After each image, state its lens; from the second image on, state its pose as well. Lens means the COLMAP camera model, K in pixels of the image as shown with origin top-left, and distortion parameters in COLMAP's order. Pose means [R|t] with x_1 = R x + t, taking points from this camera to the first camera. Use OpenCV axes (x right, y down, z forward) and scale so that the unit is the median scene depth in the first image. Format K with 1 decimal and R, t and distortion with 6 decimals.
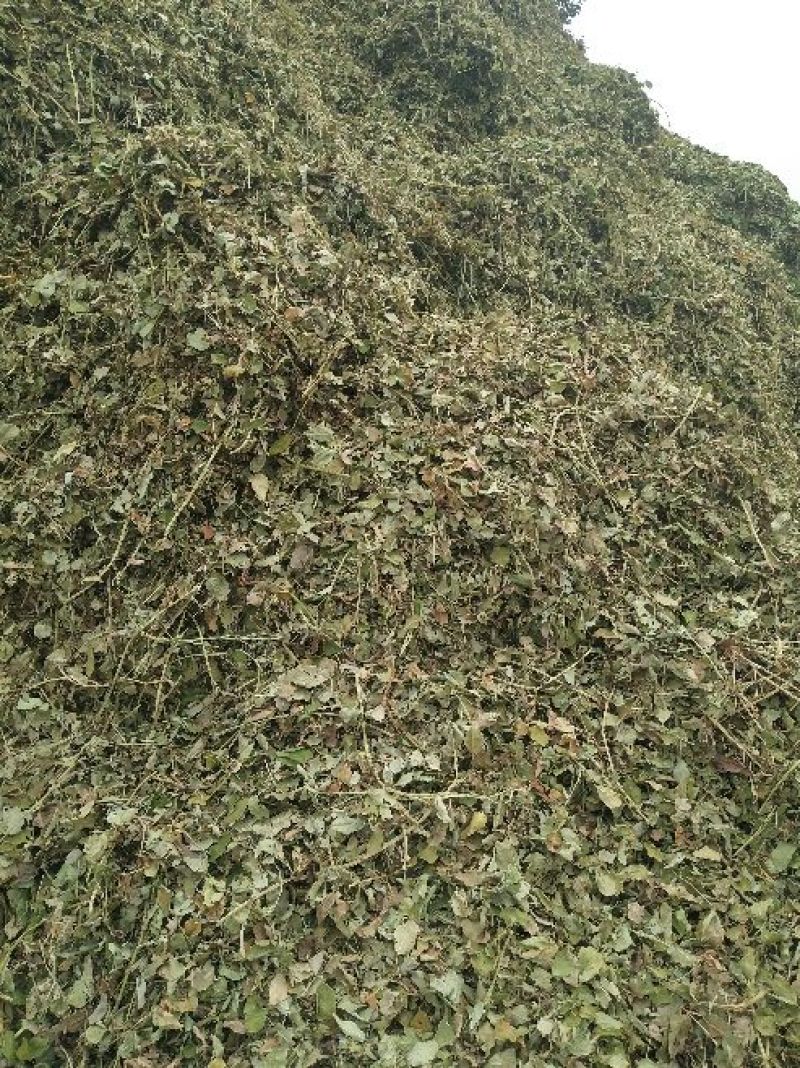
lens RADIAL K [[793.2, 0, 406.9], [0, 793.2, 533.5], [0, 0, 1]] dist [0.030381, -0.023195]
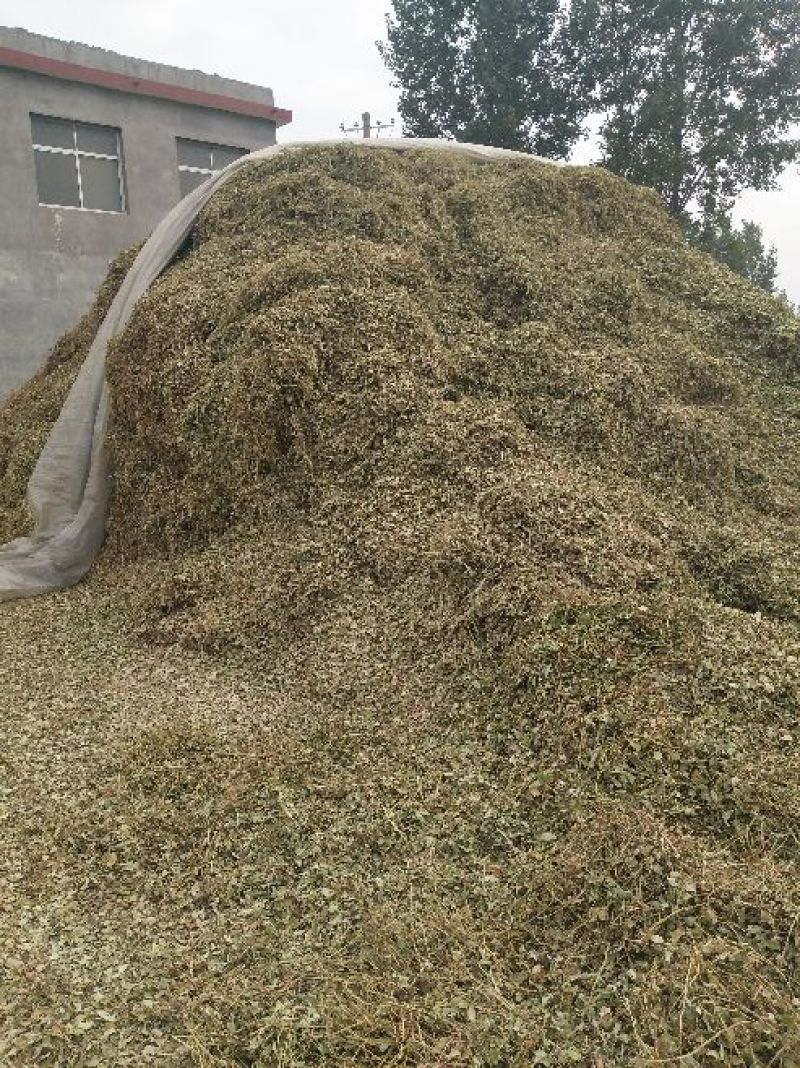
lens RADIAL K [[793.2, 0, 406.6], [0, 793.2, 536.6], [0, 0, 1]] dist [0.030381, -0.023195]
pose [[0.948262, 0.039938, -0.314968, 1.255323], [-0.064855, 0.995504, -0.069027, 0.717847], [0.310795, 0.085883, 0.946589, -2.880062]]
